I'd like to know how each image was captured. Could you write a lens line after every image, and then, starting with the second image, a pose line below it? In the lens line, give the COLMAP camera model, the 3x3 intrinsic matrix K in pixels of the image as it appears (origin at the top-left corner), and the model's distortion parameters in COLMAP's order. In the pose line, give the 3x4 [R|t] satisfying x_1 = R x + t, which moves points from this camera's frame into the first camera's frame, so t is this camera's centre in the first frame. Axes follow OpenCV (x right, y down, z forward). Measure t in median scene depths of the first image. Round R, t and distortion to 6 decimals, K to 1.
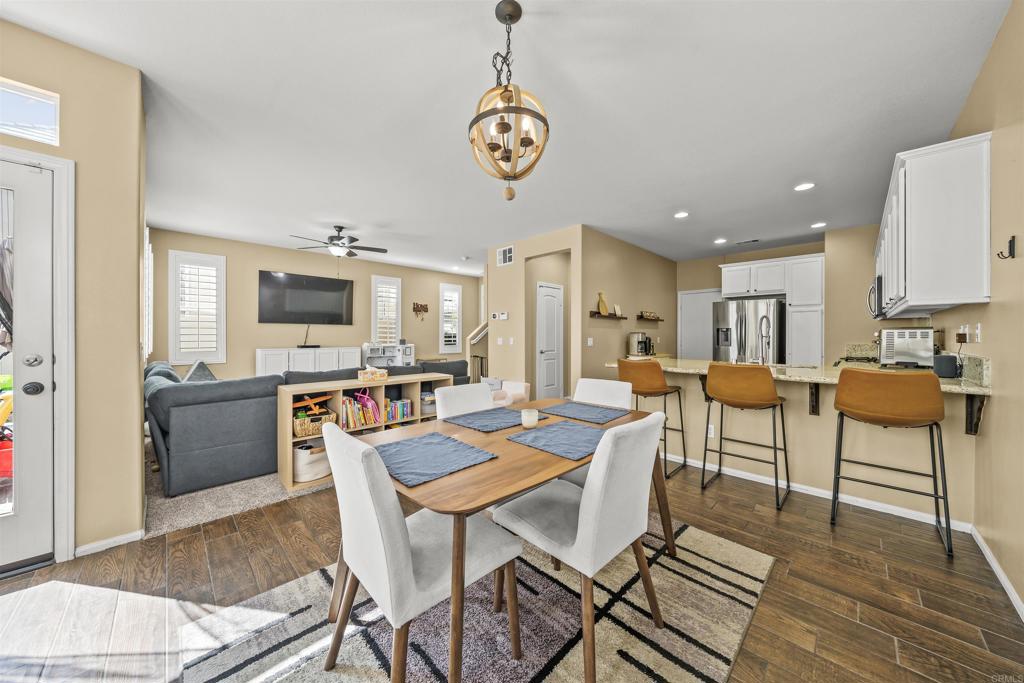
lens RADIAL K [[345.8, 0, 511.8], [0, 345.8, 337.4], [0, 0, 1]] dist [-0.014701, -0.000026]
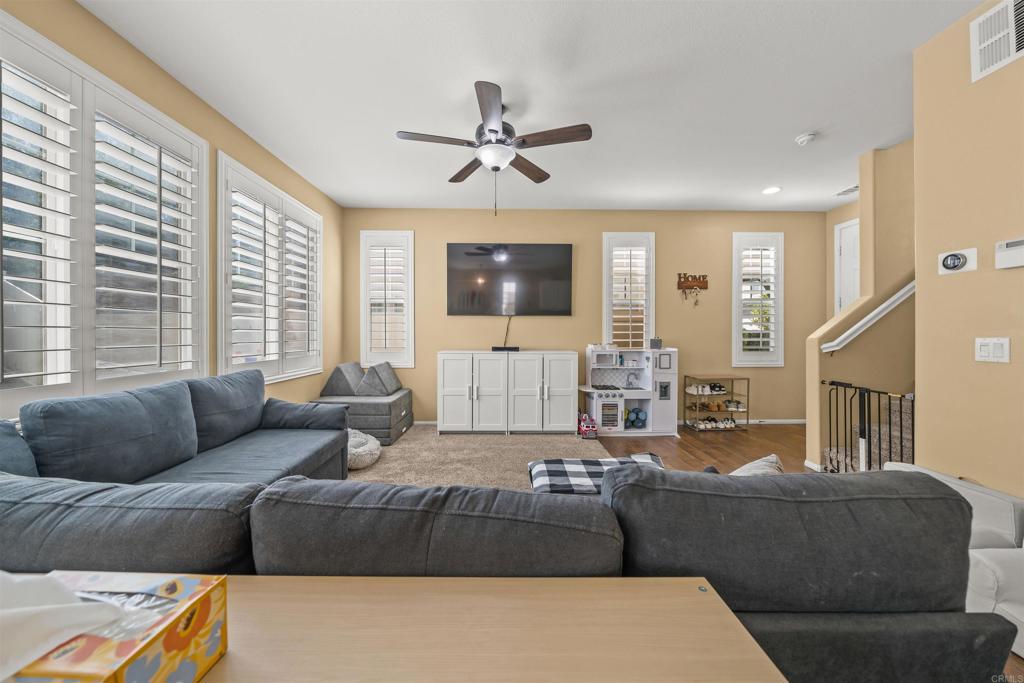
lens RADIAL K [[345.8, 0, 511.8], [0, 345.8, 337.4], [0, 0, 1]] dist [-0.014701, -0.000026]
pose [[0.711518, 0.003663, -0.702658, -0.089168], [-0.004265, 0.999991, 0.000895, 0.003025], [0.702655, 0.002360, 0.711527, 0.434614]]
